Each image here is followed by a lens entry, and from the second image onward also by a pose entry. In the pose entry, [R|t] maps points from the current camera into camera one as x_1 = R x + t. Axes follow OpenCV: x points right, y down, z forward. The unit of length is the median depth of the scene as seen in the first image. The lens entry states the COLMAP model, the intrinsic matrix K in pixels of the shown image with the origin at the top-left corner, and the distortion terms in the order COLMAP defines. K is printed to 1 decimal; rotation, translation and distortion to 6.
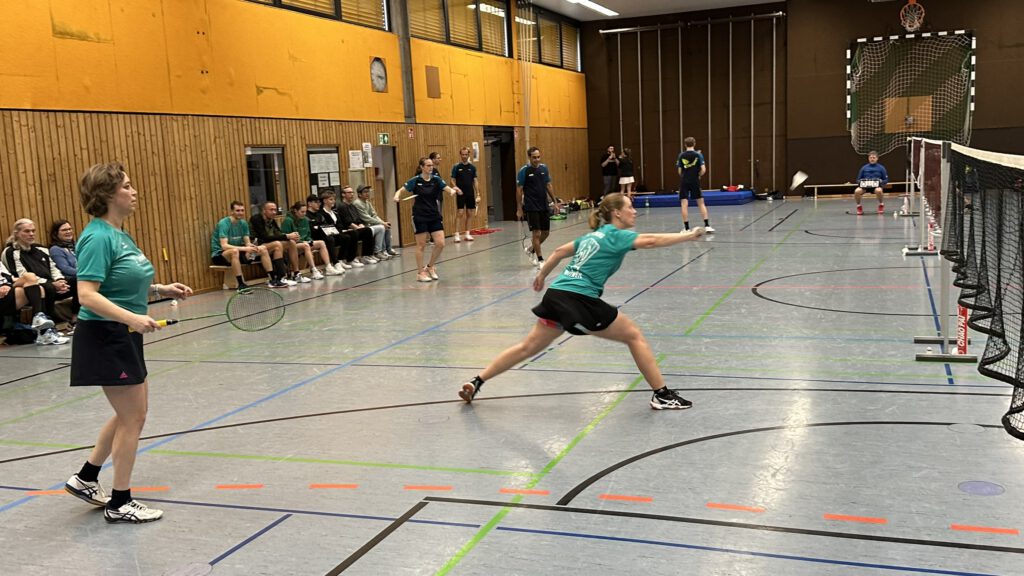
lens RADIAL K [[1036.5, 0, 504.8], [0, 1036.5, 296.0], [0, 0, 1]] dist [0.043959, 0.000000]
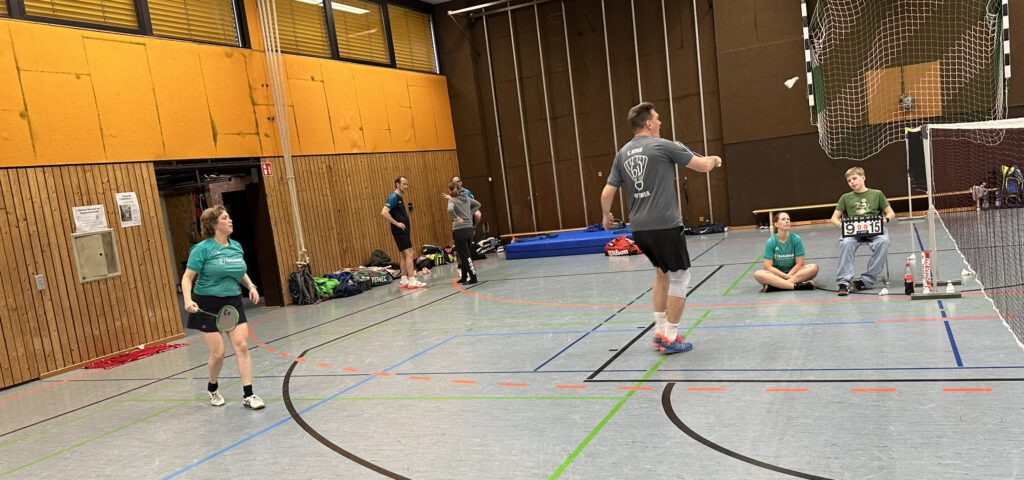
lens RADIAL K [[840.2, 0, 508.4], [0, 840.2, 270.0], [0, 0, 1]] dist [0.064071, -0.041746]
pose [[0.995469, -0.067905, -0.066564, 0.162891], [0.066950, 0.997620, -0.016473, -0.068840], [0.067524, 0.011942, 0.997646, 0.439748]]
